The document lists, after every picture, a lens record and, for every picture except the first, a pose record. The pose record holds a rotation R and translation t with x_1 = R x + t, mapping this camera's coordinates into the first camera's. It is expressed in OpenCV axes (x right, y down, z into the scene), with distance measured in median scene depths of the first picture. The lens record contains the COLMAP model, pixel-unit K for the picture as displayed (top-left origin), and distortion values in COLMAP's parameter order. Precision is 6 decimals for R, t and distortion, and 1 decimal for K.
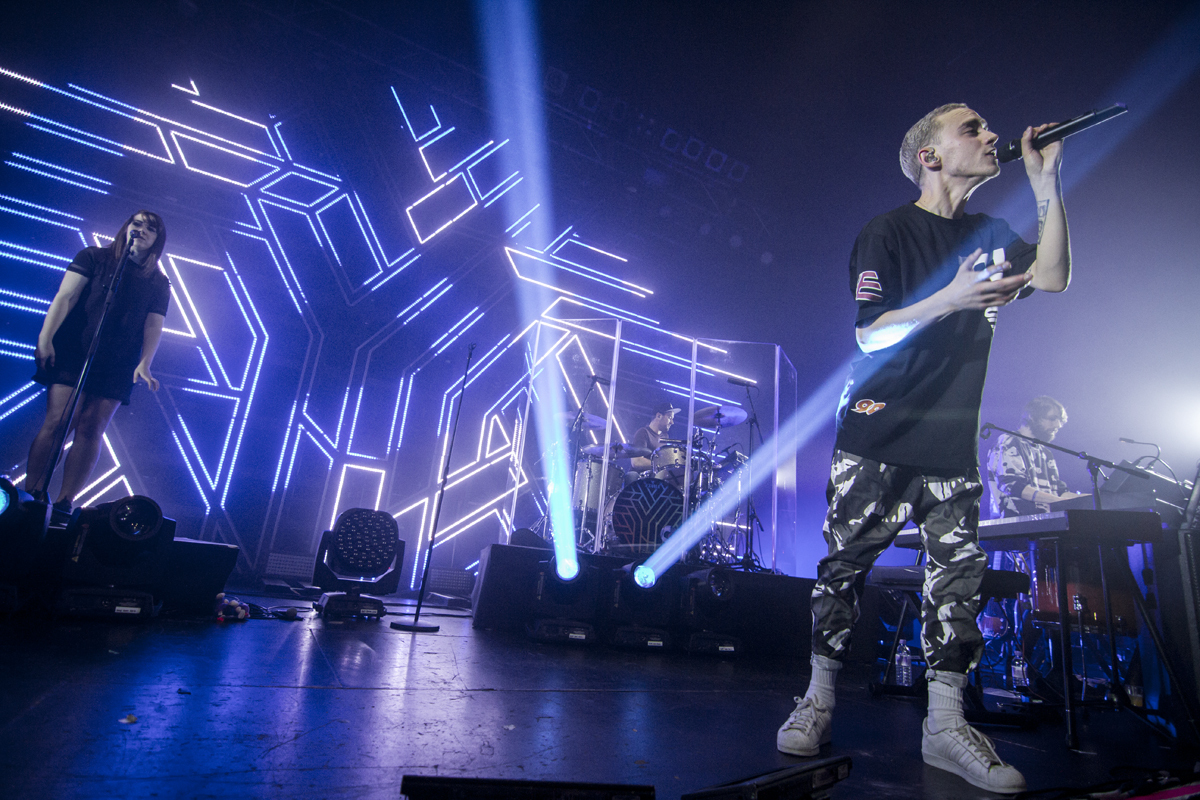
lens RADIAL K [[624.5, 0, 593.4], [0, 624.5, 398.4], [0, 0, 1]] dist [-0.003488, -0.013023]
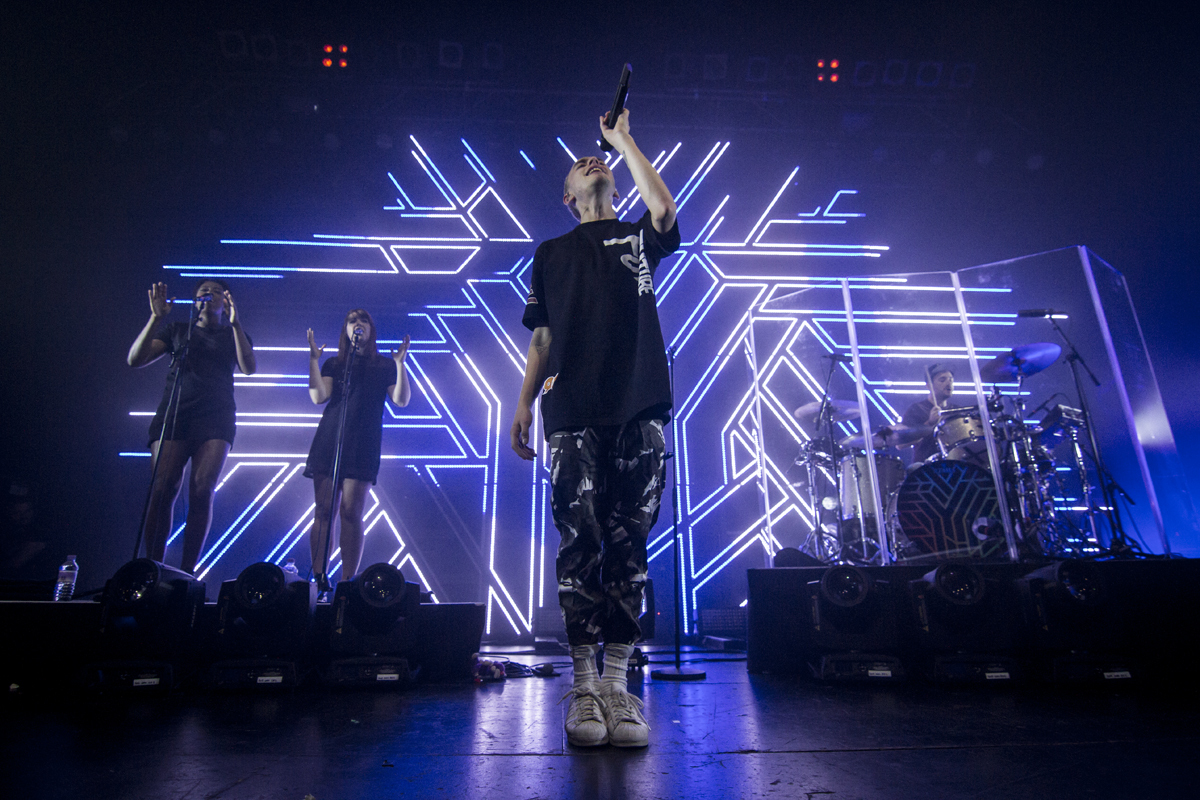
lens RADIAL K [[624.5, 0, 593.4], [0, 624.5, 398.4], [0, 0, 1]] dist [-0.003488, -0.013023]
pose [[0.888918, -0.237918, -0.391433, 0.031394], [0.210208, 0.971117, -0.112890, 0.049479], [0.406986, 0.018067, 0.913256, 0.115600]]
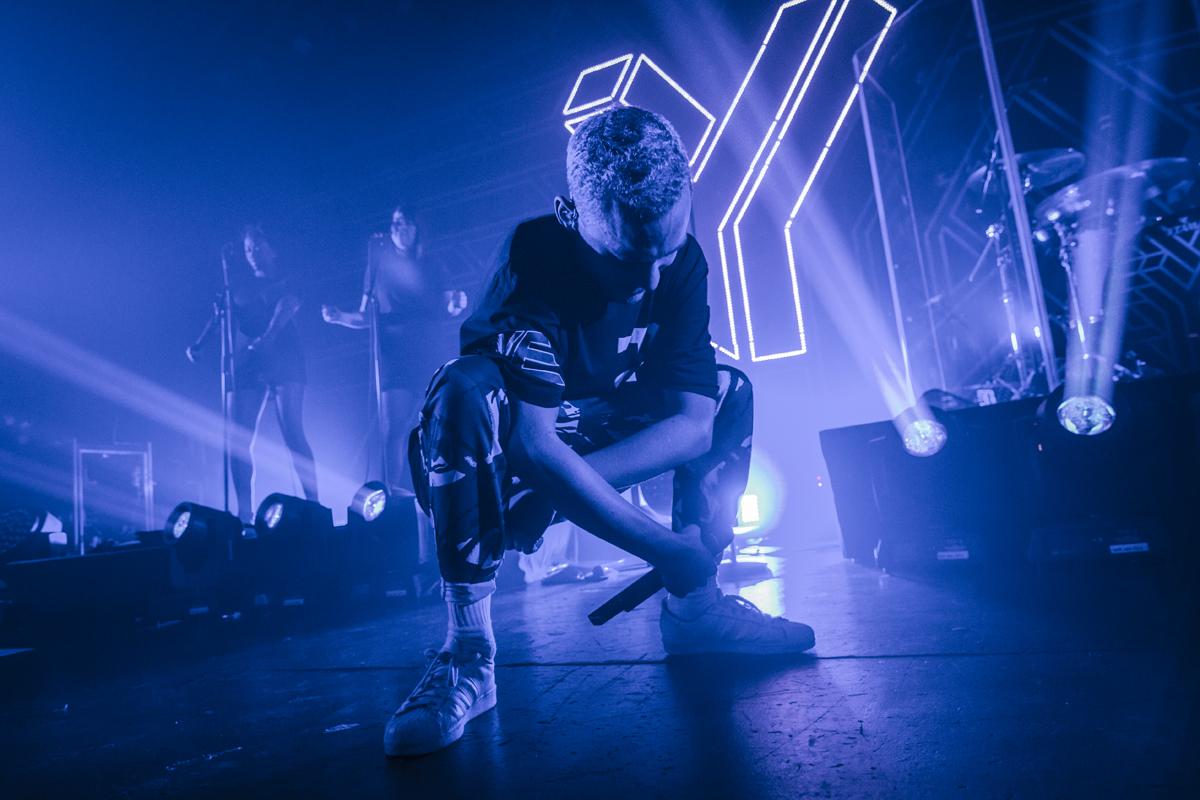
lens RADIAL K [[770.5, 0, 600.0], [0, 770.5, 400.0], [0, 0, 1]] dist [-0.000951, -0.000508]
pose [[0.595803, -0.277217, -0.753770, 0.234249], [0.372703, 0.926797, -0.046256, 0.123129], [0.711415, -0.253373, 0.655508, 0.269249]]
